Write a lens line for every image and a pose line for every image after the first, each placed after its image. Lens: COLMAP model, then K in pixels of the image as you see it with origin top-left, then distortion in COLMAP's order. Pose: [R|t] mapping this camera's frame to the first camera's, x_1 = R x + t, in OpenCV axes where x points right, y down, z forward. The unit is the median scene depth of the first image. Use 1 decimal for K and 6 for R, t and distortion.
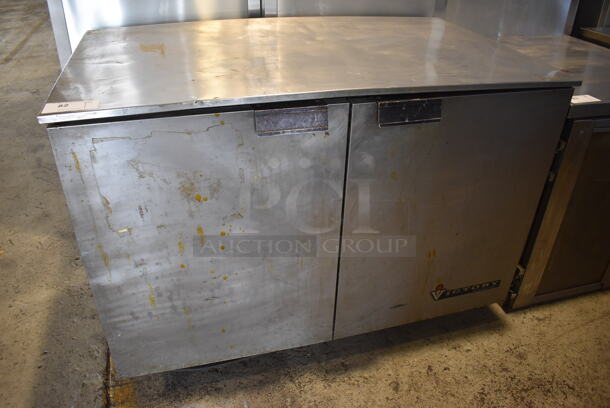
lens RADIAL K [[472.2, 0, 301.1], [0, 472.2, 202.5], [0, 0, 1]] dist [-0.094648, 0.009781]
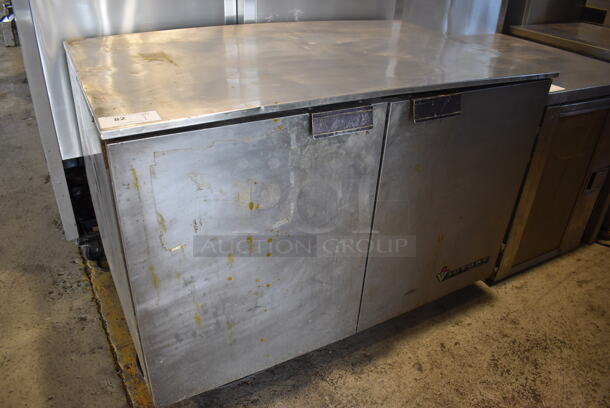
lens RADIAL K [[472.2, 0, 299.8], [0, 472.2, 203.1], [0, 0, 1]] dist [-0.094648, 0.009781]
pose [[0.972420, -0.099763, 0.210823, -0.255504], [0.102343, 0.994748, -0.001336, -0.003197], [-0.209583, 0.022876, 0.977523, 0.011469]]
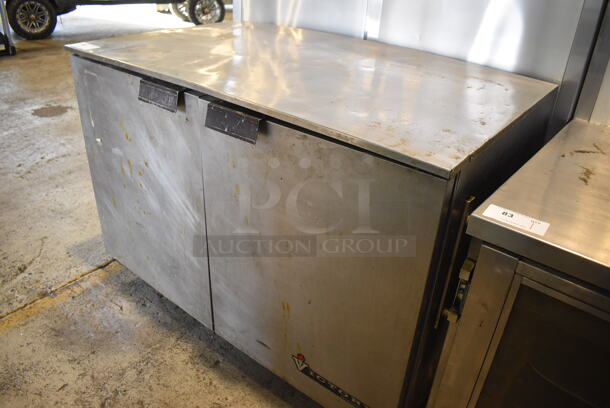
lens RADIAL K [[472.2, 0, 304.3], [0, 472.2, 203.8], [0, 0, 1]] dist [-0.094648, 0.009781]
pose [[0.588942, 0.409241, -0.696900, 0.829305], [-0.458674, 0.879236, 0.128694, -0.187633], [0.665406, 0.243856, 0.705527, 0.356949]]
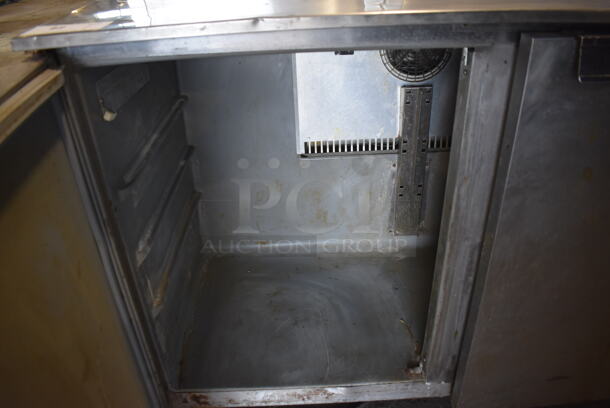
lens RADIAL K [[472.2, 0, 305.6], [0, 472.2, 204.3], [0, 0, 1]] dist [-0.094648, 0.009781]
pose [[0.972044, 0.072170, -0.223434, -0.013190], [-0.073106, 0.997316, 0.004092, 0.003452], [0.223129, 0.012357, 0.974711, 0.314929]]
